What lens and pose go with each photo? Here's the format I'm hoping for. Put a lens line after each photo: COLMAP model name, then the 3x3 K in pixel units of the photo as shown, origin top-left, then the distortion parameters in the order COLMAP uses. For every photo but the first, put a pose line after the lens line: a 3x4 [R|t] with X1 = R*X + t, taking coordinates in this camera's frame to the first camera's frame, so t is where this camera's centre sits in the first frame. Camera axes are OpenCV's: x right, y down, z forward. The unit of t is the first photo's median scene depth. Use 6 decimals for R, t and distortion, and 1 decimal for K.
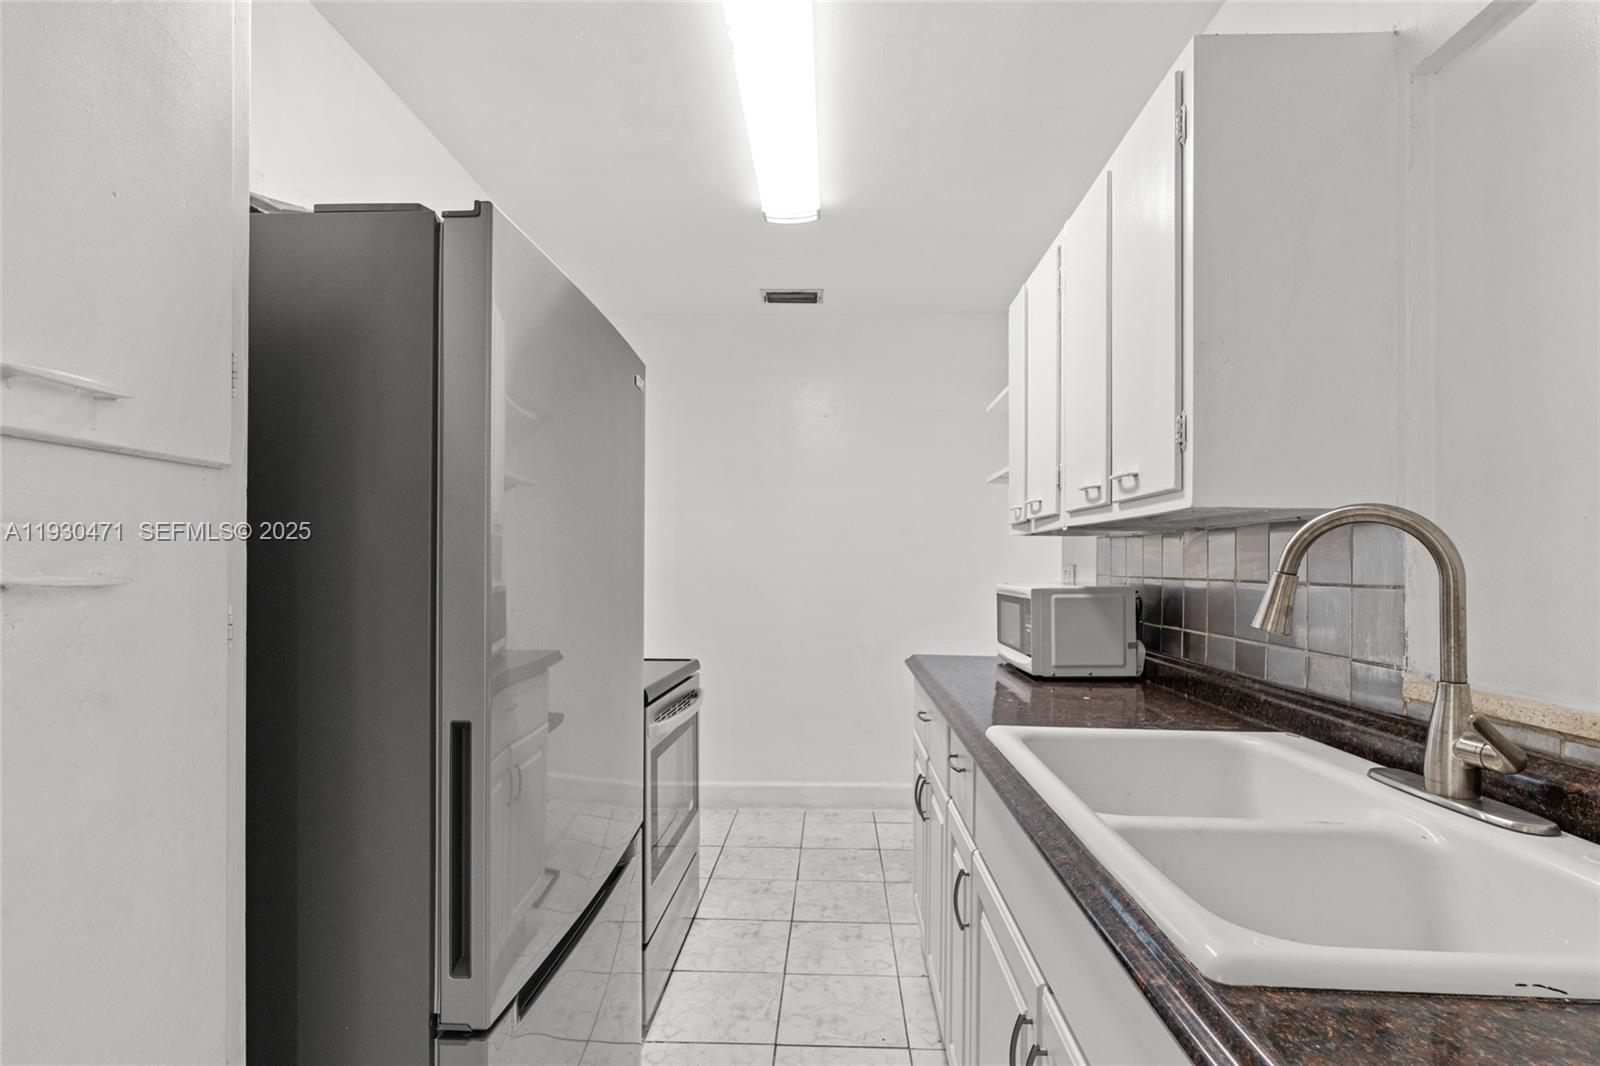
lens RADIAL K [[761.7, 0, 799.0], [0, 761.7, 557.0], [0, 0, 1]] dist [0.001323, 0.000671]
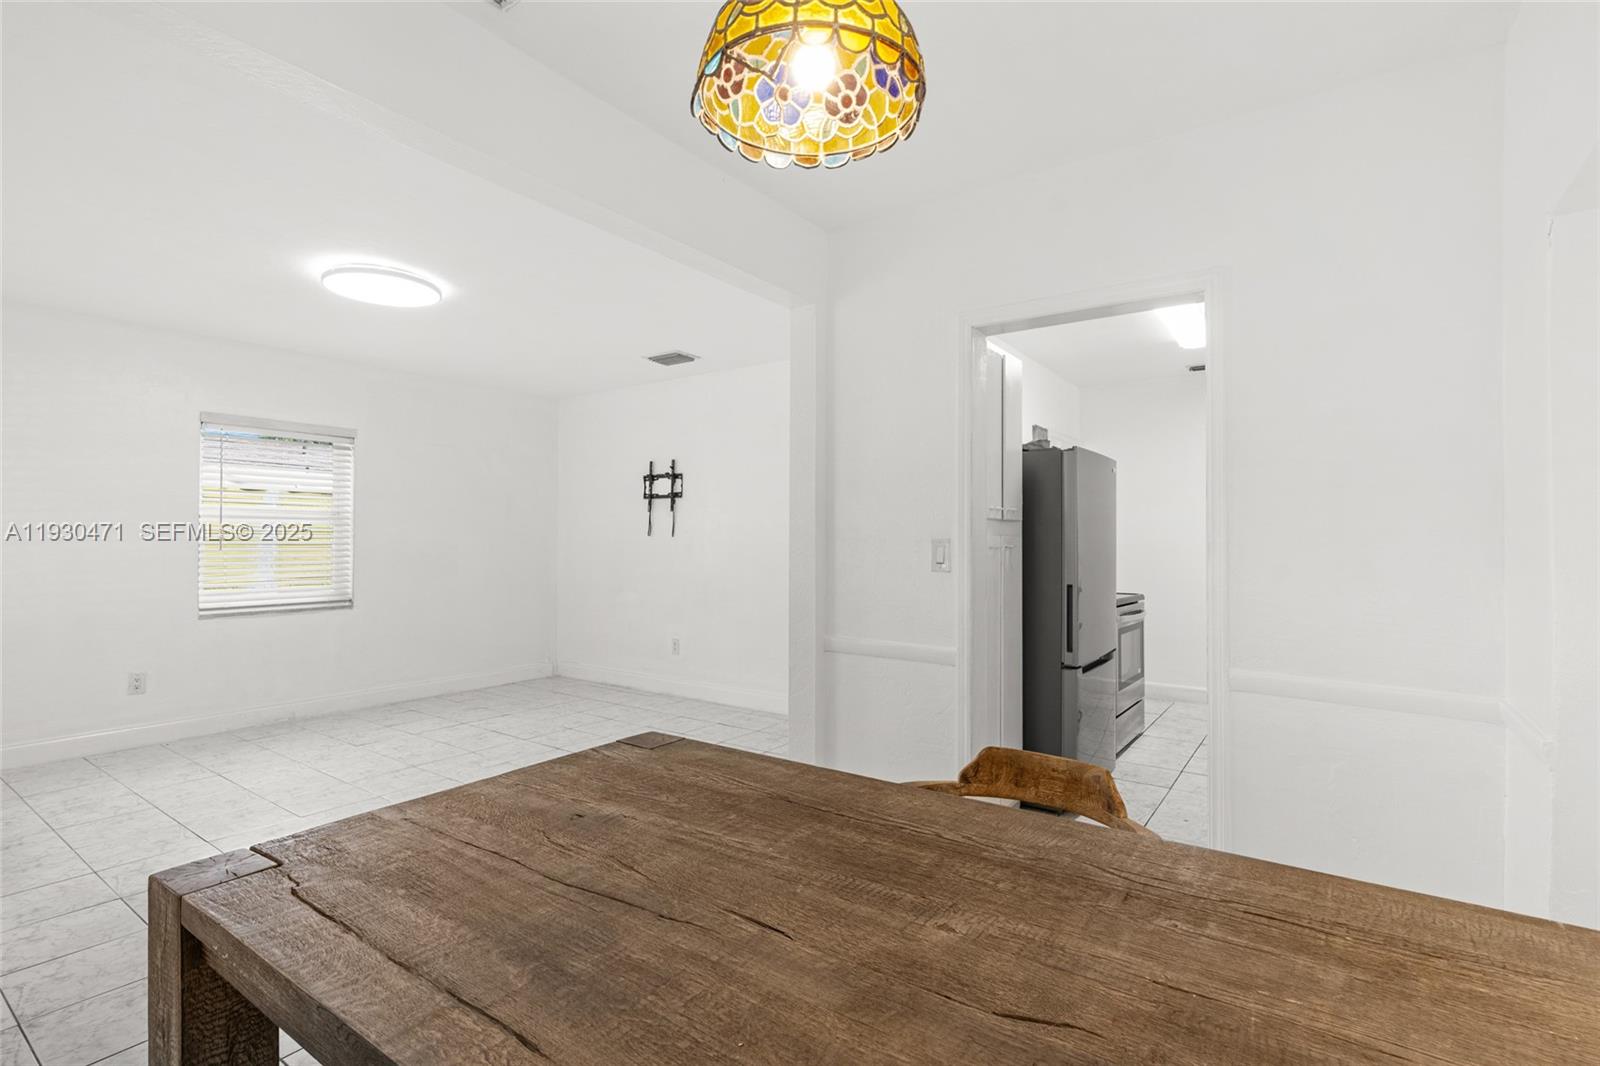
lens RADIAL K [[743.6, 0, 798.8], [0, 743.6, 541.6], [0, 0, 1]] dist [-0.001152, 0.000320]
pose [[0.837010, -0.003284, -0.547177, 0.241009], [0.003222, 0.999994, -0.001074, 0.001495], [0.547178, -0.000864, 0.837016, -1.508773]]
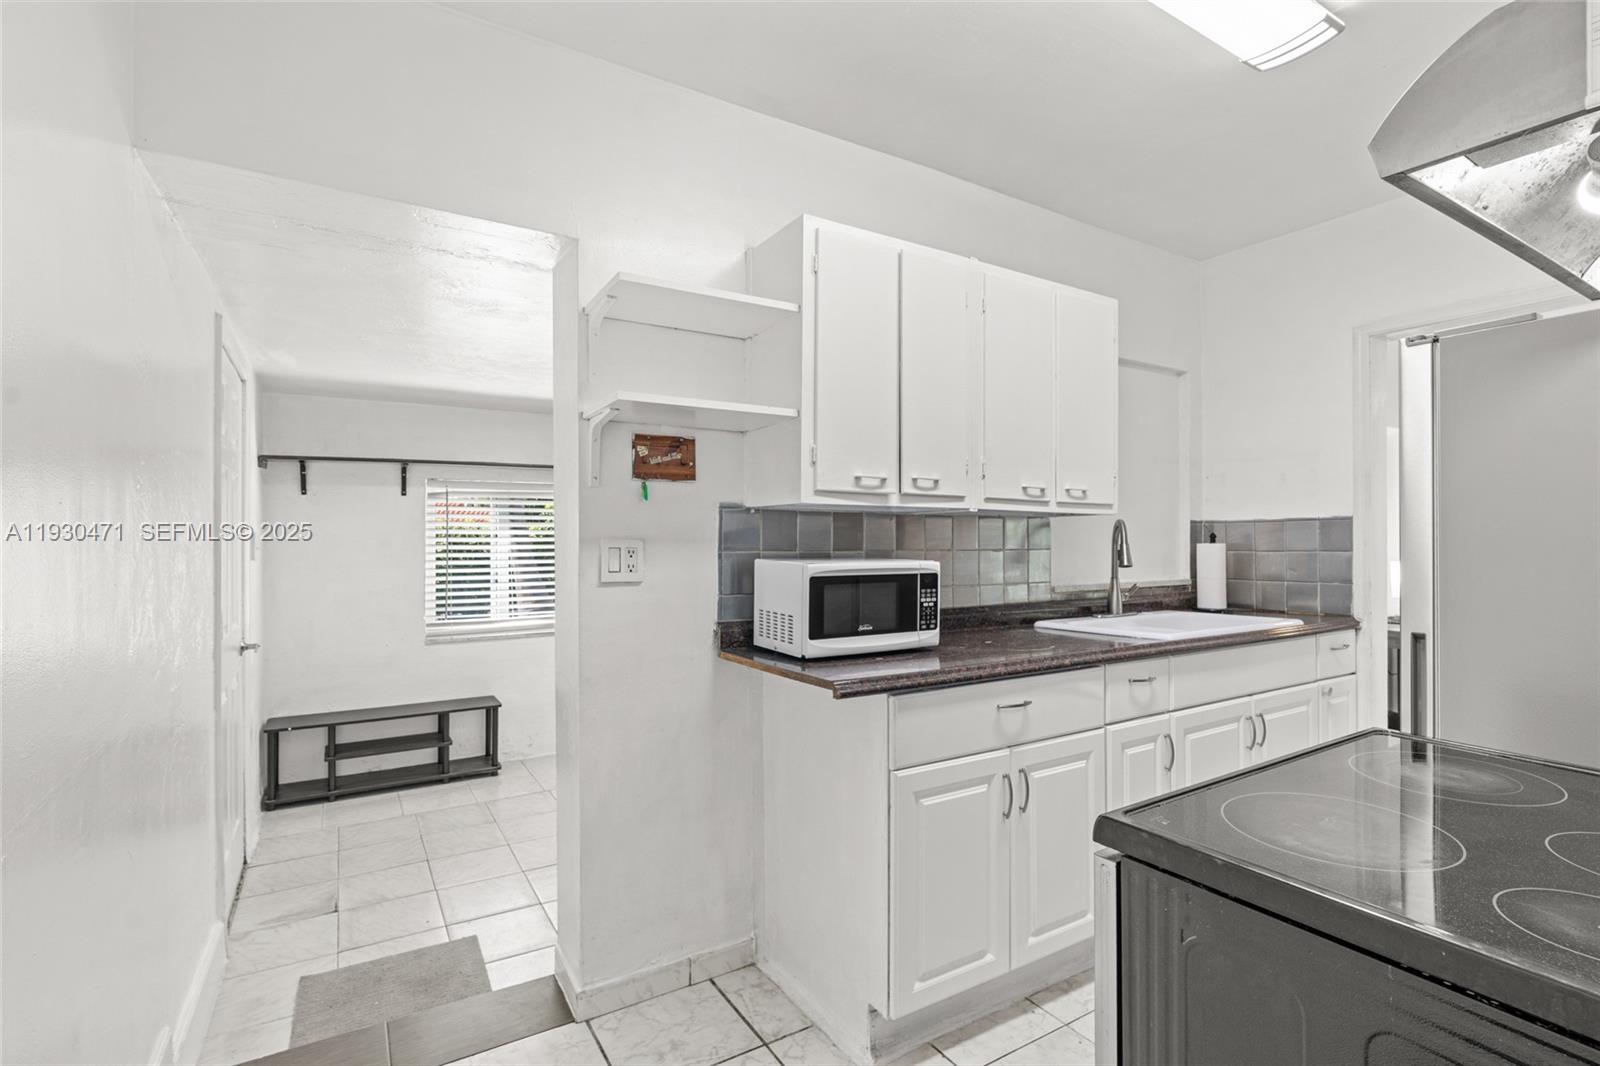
lens RADIAL K [[750.9, 0, 800.3], [0, 750.9, 526.2], [0, 0, 1]] dist [0.000369, 0.000124]
pose [[-0.561907, 0.002215, 0.827197, -0.565037], [-0.004216, 0.999976, -0.005541, -0.009592], [-0.827190, -0.006601, -0.561884, 2.290957]]
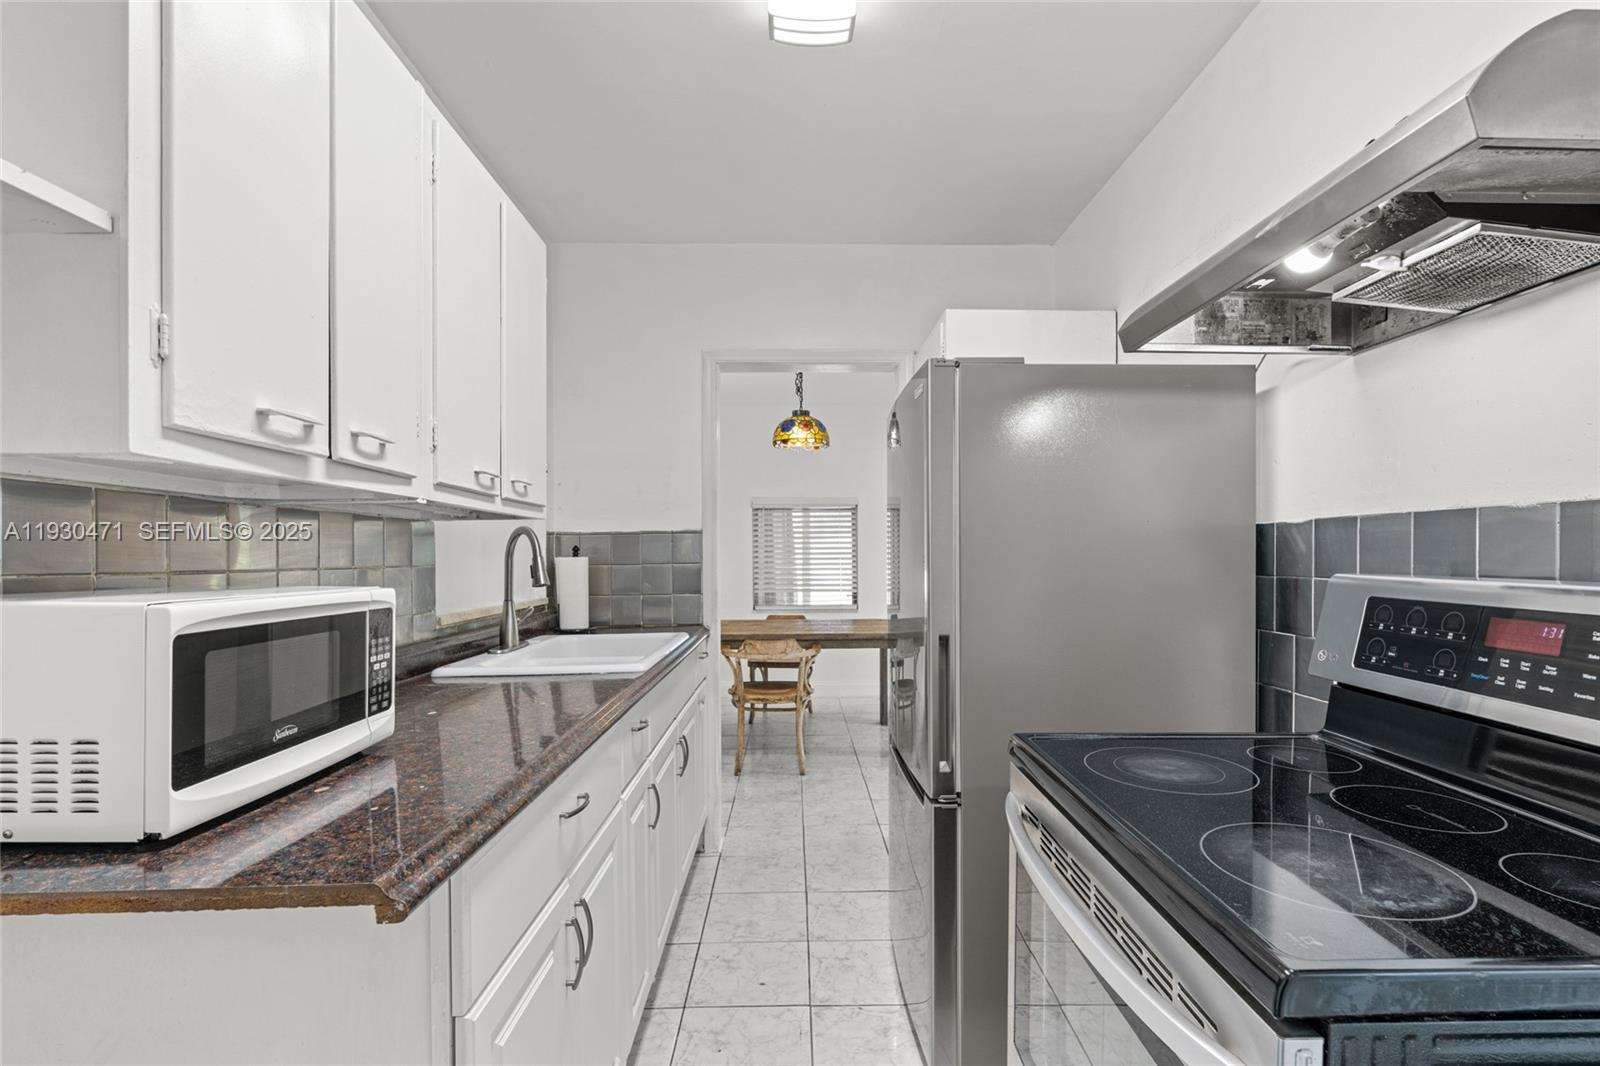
lens RADIAL K [[761.7, 0, 799.0], [0, 761.7, 557.0], [0, 0, 1]] dist [0.001323, 0.000671]
pose [[-0.999185, -0.003688, -0.040192, 0.040259], [-0.003895, 0.999980, 0.005078, 0.009682], [0.040172, 0.005230, -0.999179, 2.110757]]
